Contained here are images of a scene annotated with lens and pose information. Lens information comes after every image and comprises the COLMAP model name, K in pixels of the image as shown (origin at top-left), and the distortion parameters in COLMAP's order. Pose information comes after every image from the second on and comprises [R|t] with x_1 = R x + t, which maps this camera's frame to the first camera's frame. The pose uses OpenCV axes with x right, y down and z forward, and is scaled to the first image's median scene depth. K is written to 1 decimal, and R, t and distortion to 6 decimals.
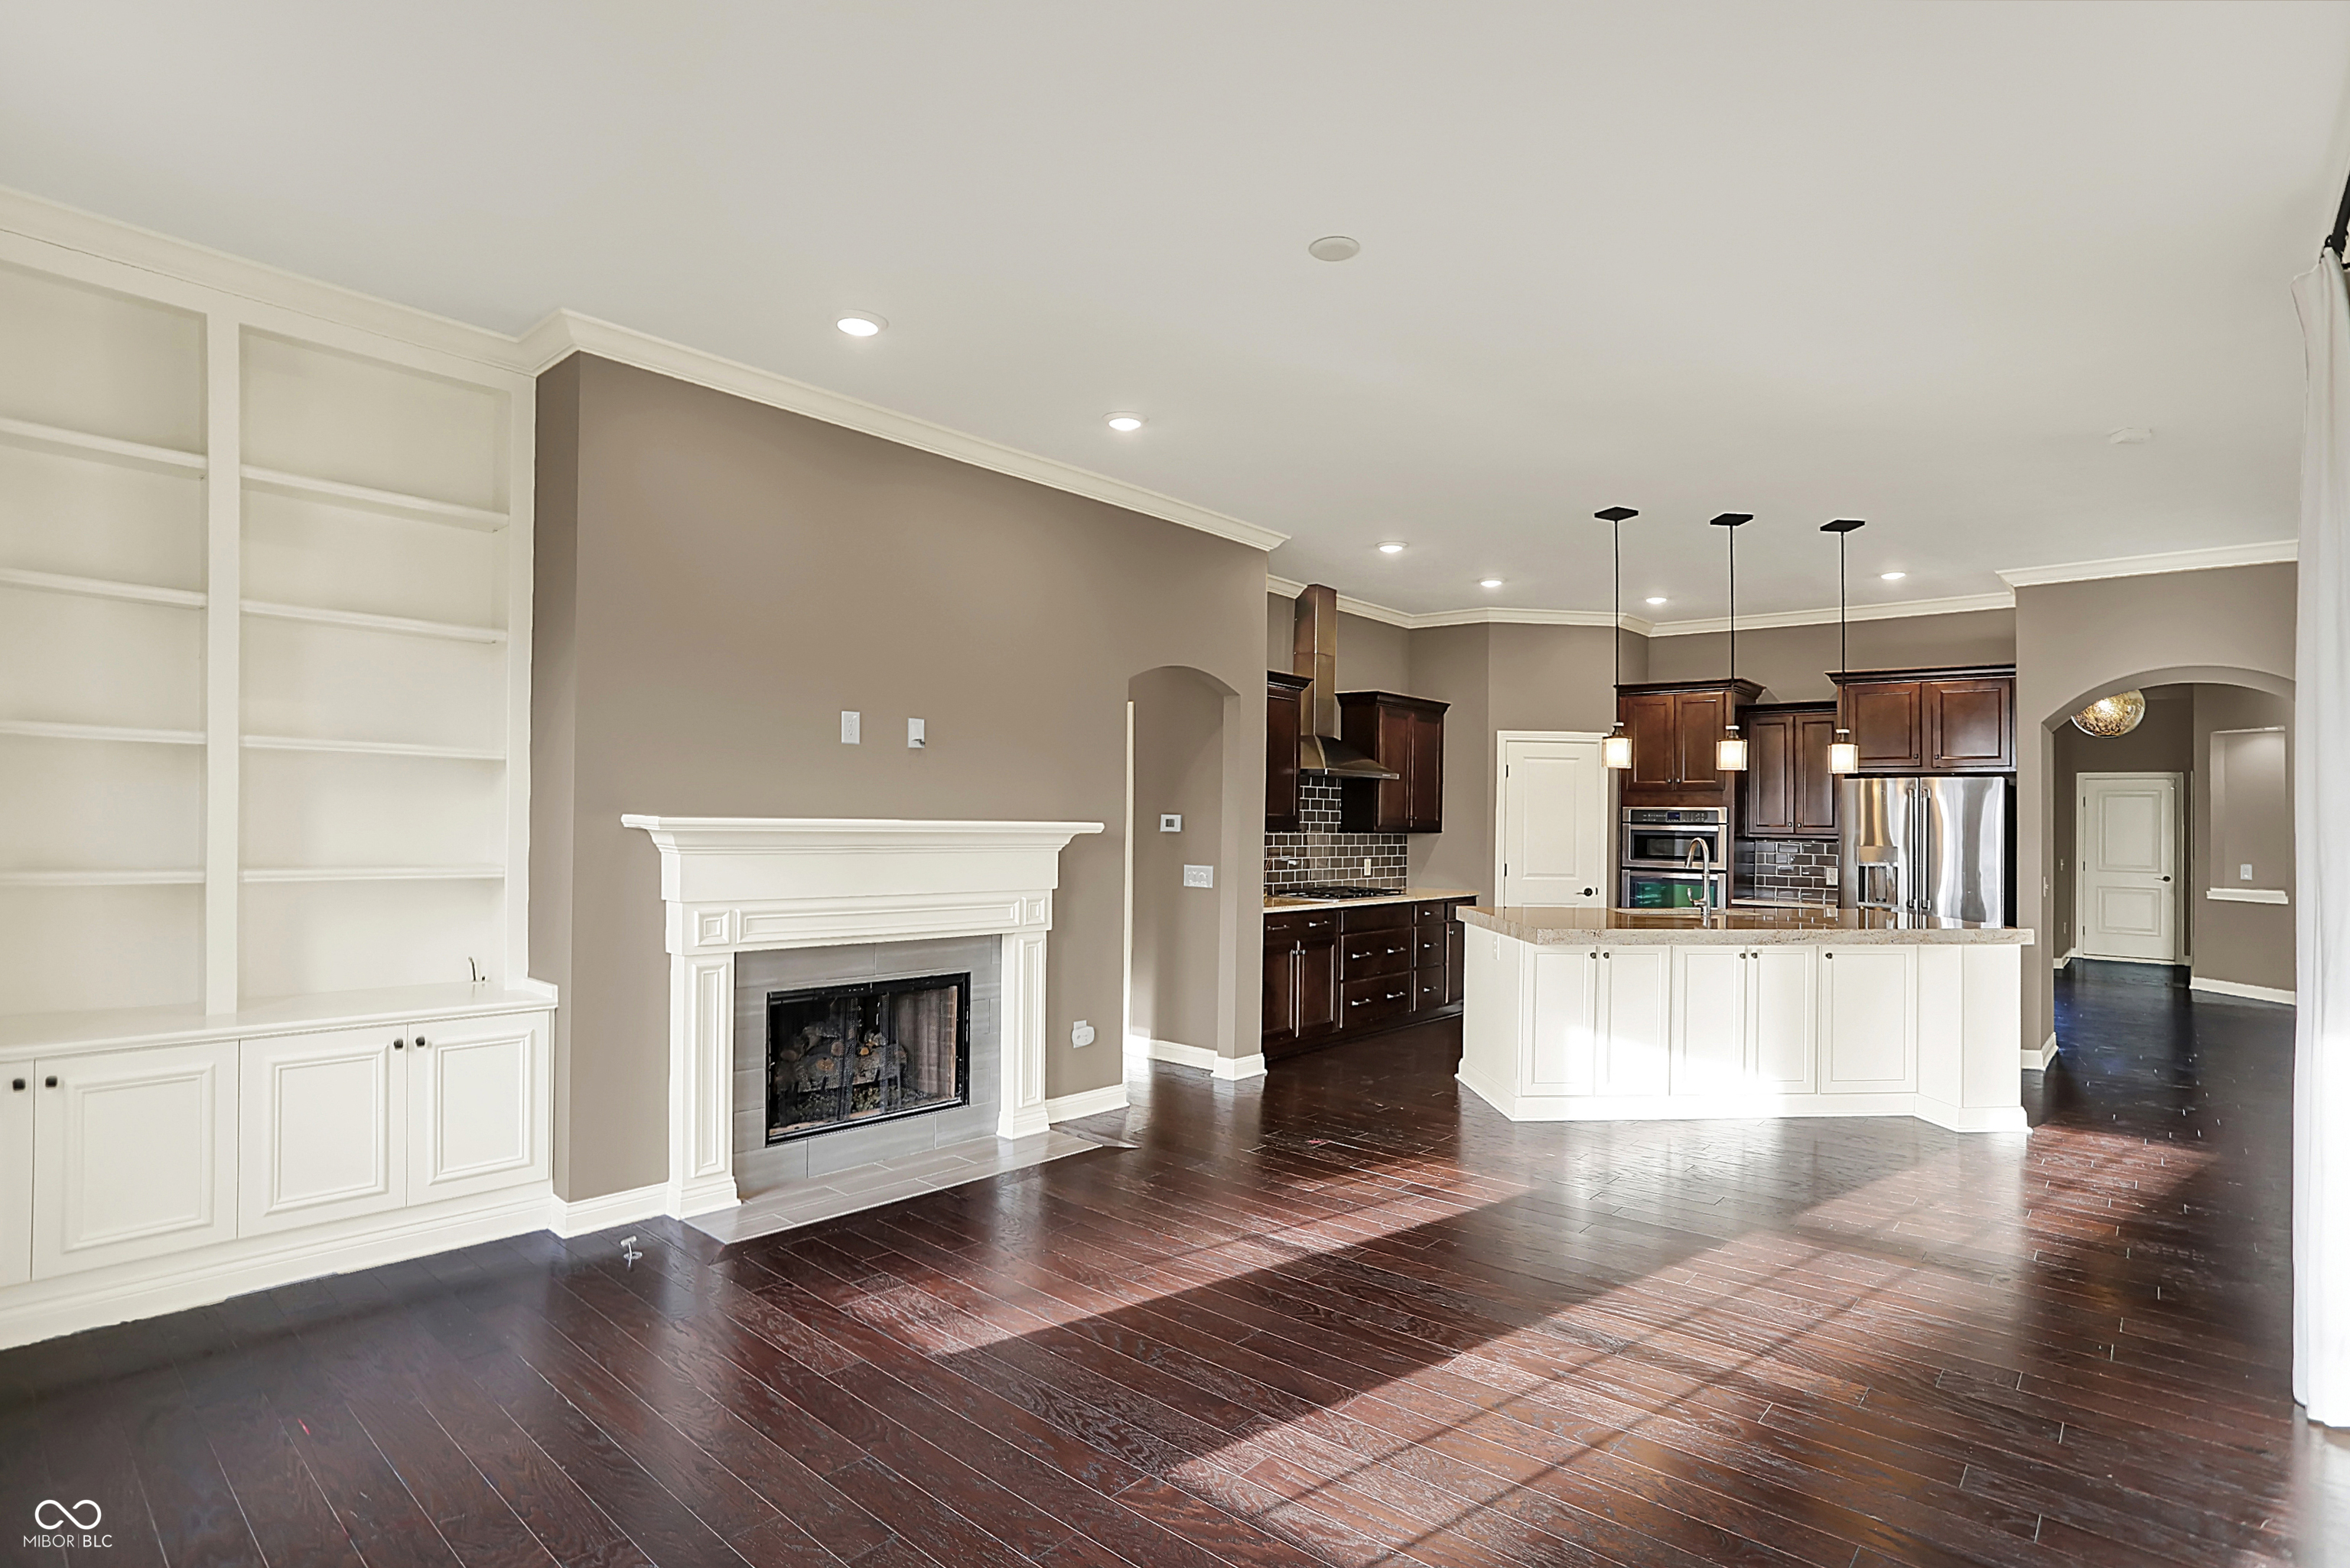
lens RADIAL K [[1173.1, 0, 1185.8], [0, 1173.1, 782.6], [0, 0, 1]] dist [-0.047603, 0.015038]
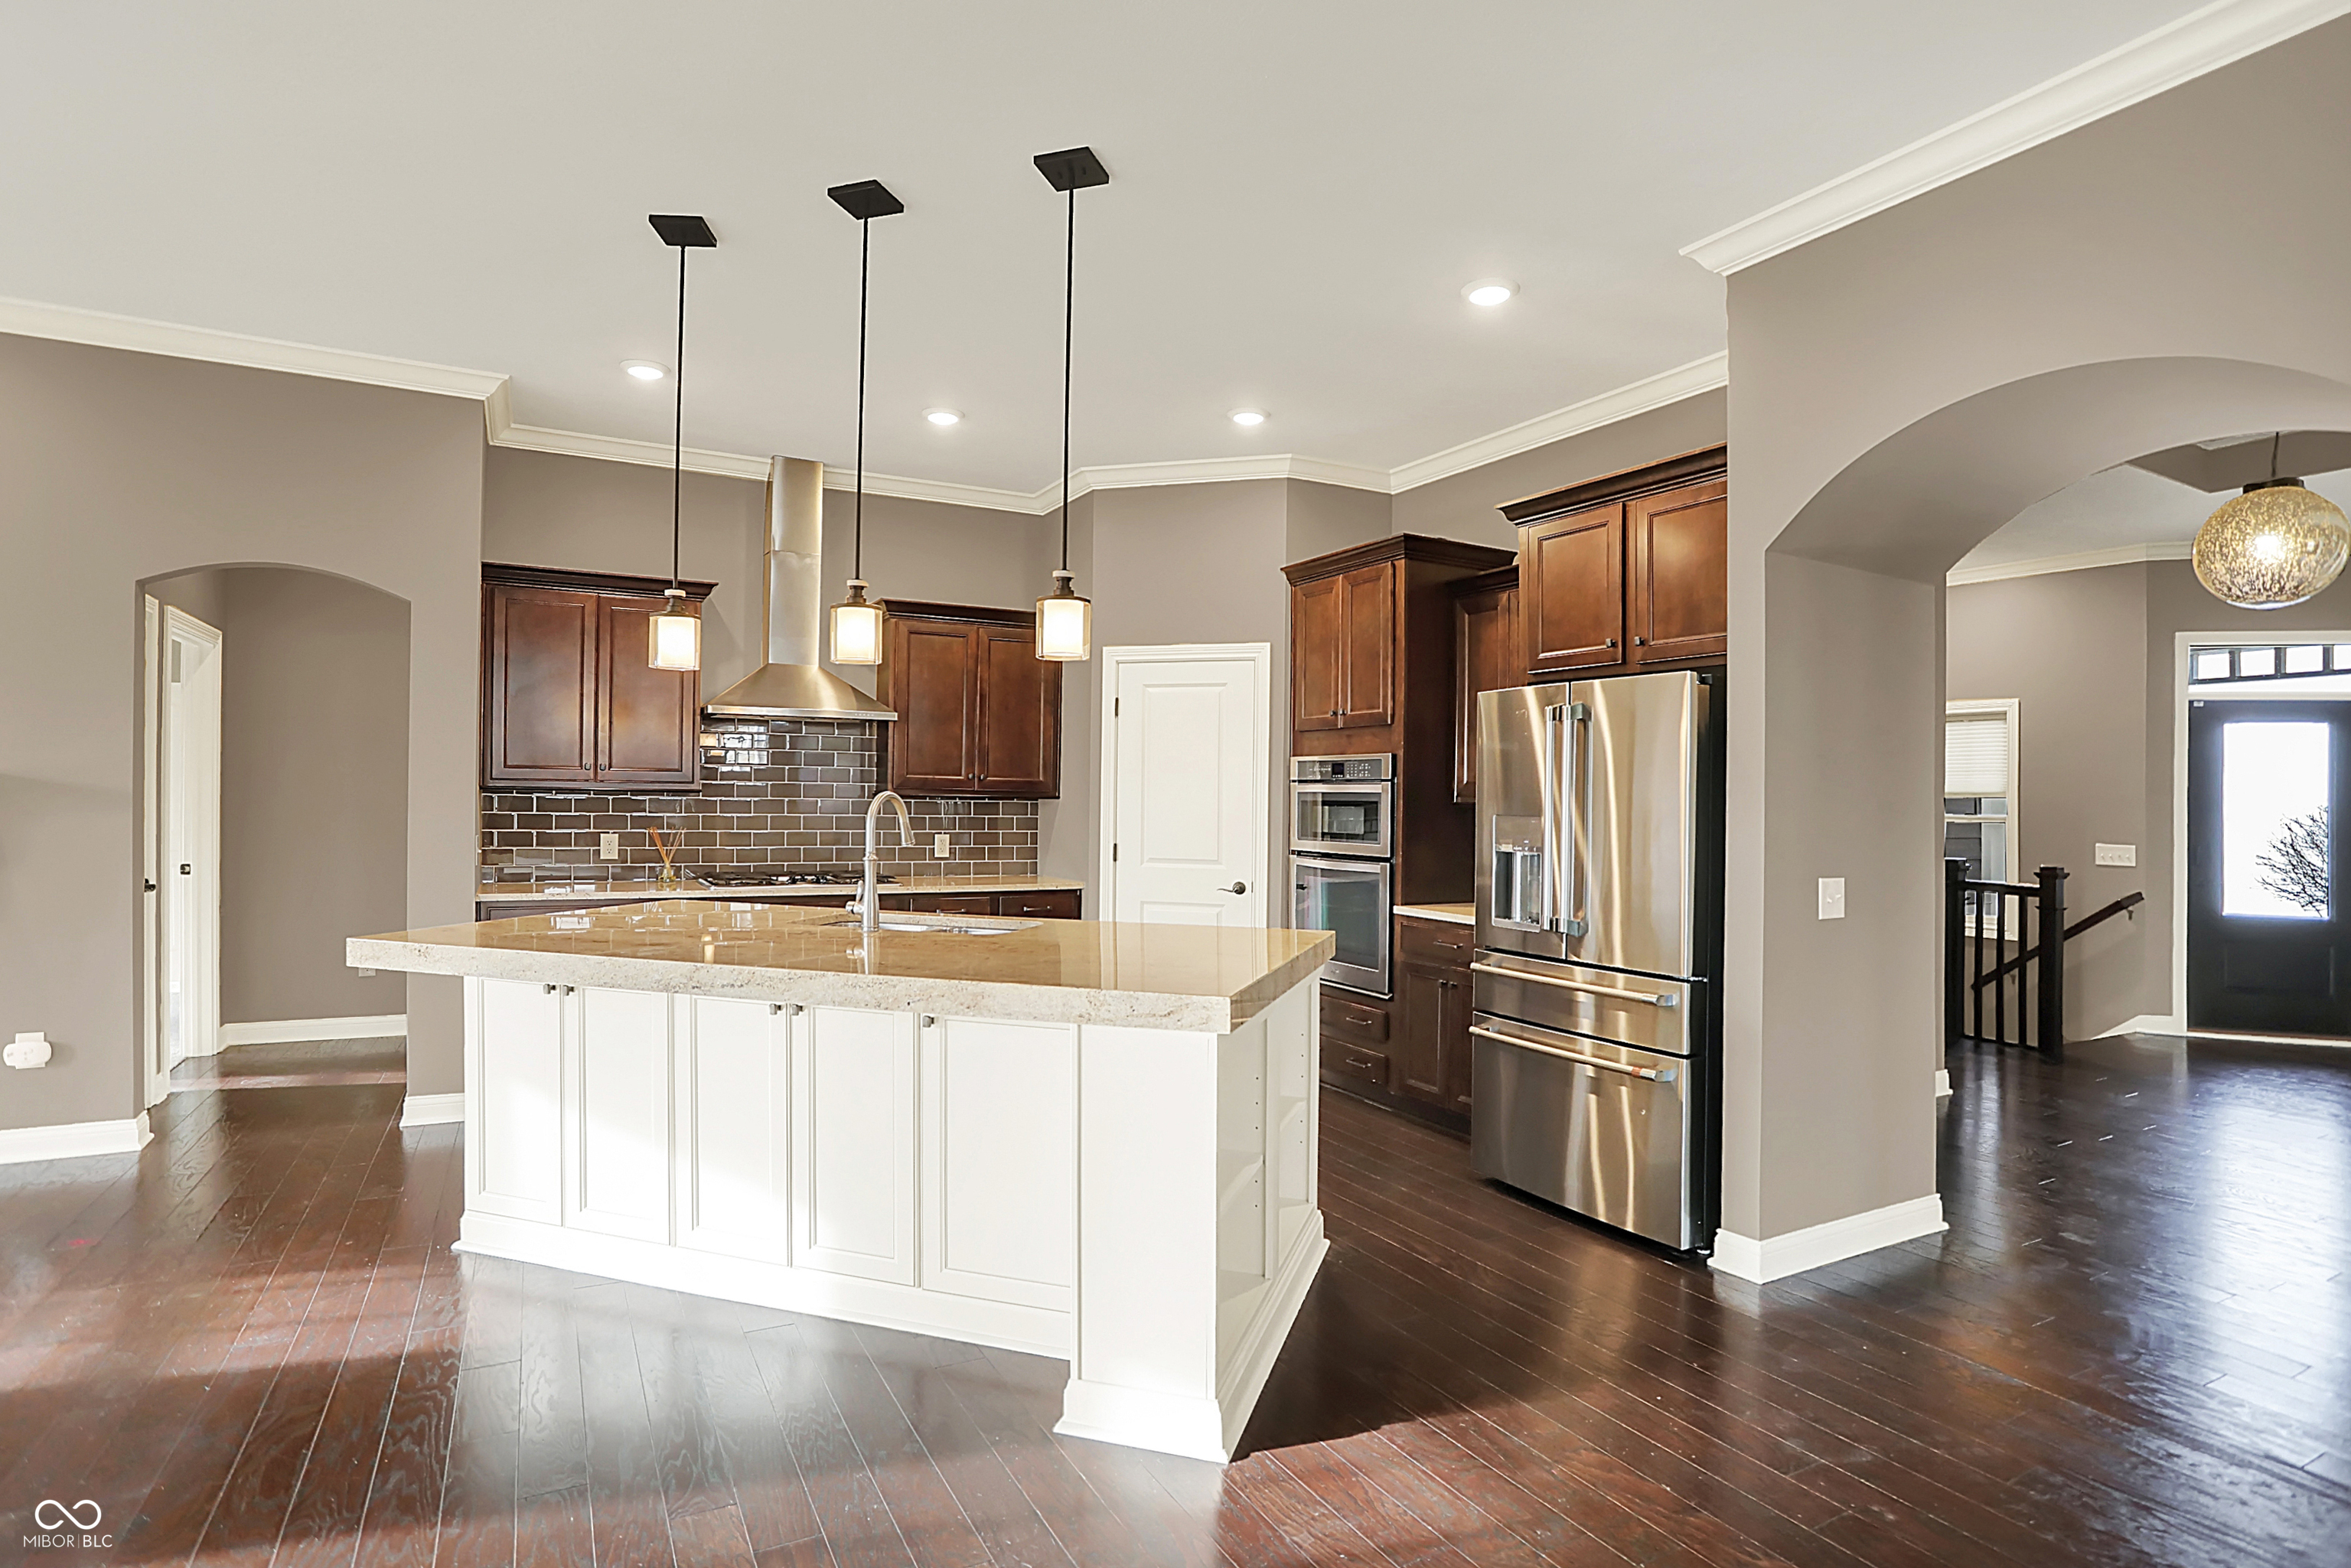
lens RADIAL K [[1173.6, 0, 1216.6], [0, 1173.6, 799.9], [0, 0, 1]] dist [-0.047603, 0.015038]
pose [[0.937287, -0.004258, -0.348532, 0.568512], [0.012825, 0.999670, 0.022279, 0.029606], [0.348322, -0.025352, 0.937032, 0.379244]]
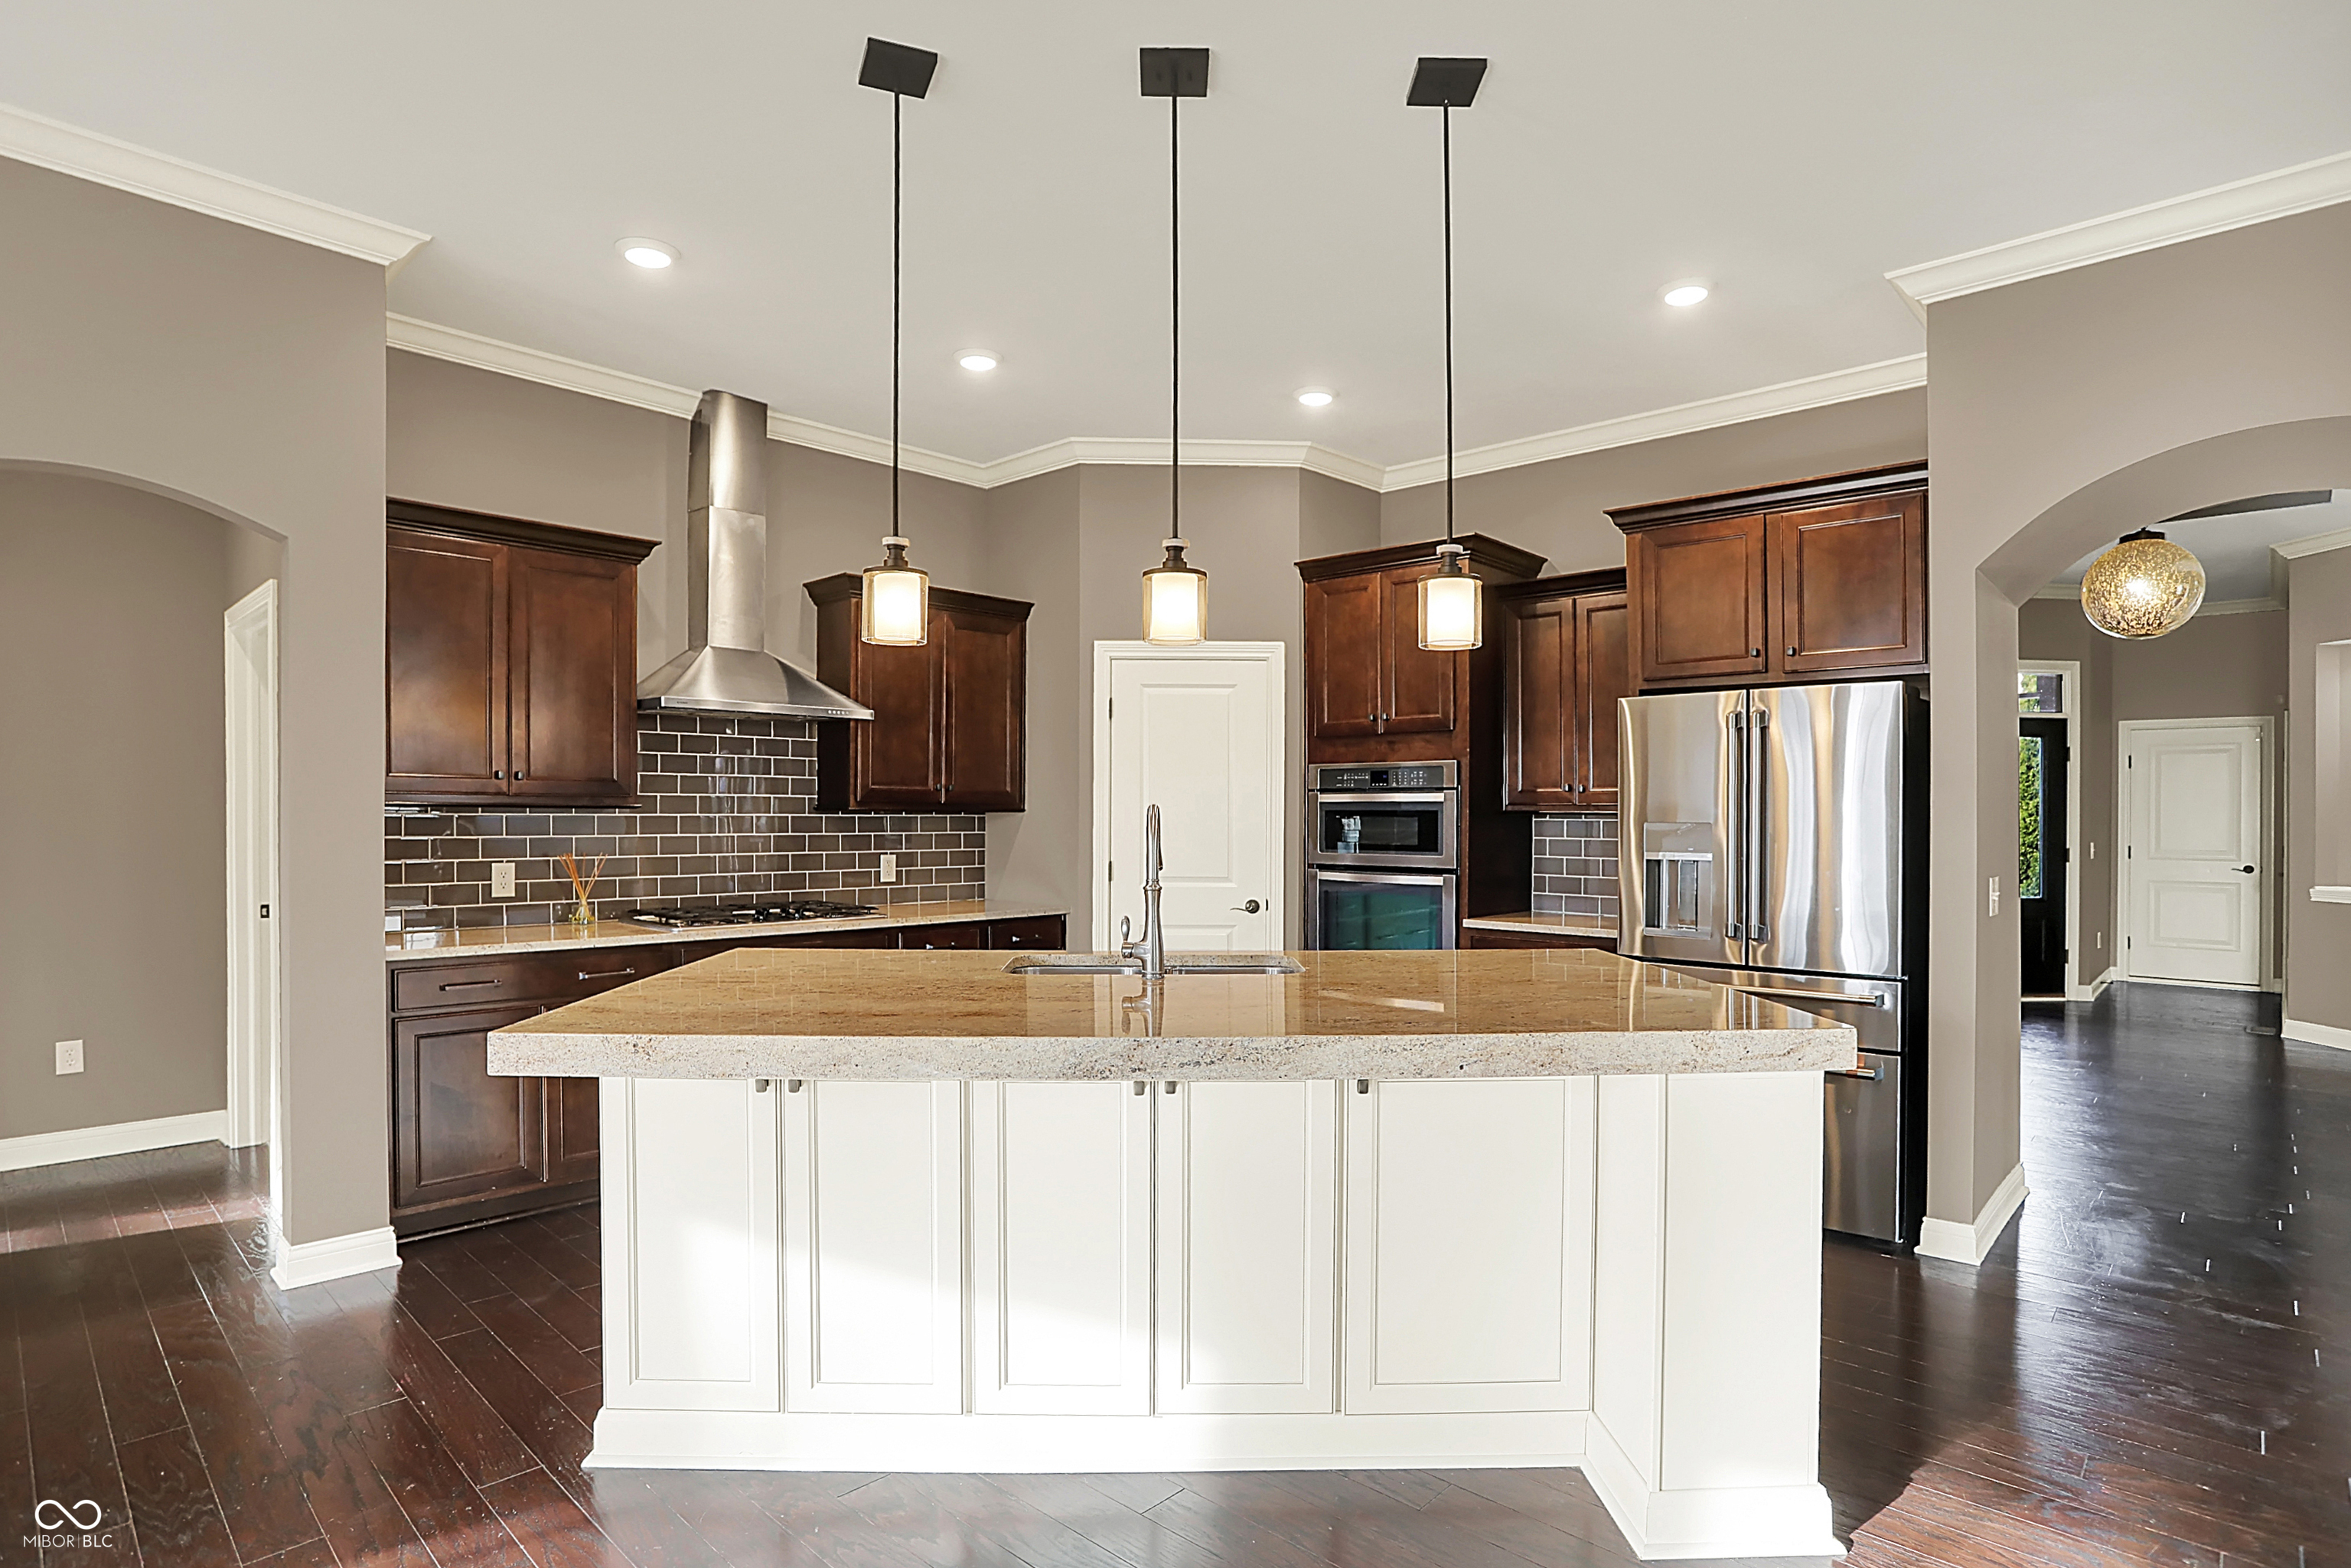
lens RADIAL K [[1173.6, 0, 1194.1], [0, 1173.6, 803.6], [0, 0, 1]] dist [-0.047603, 0.015038]
pose [[0.999002, -0.014518, -0.042248, 0.343763], [0.015437, 0.999650, 0.021490, 0.027218], [0.041921, -0.022120, 0.998876, 0.390292]]
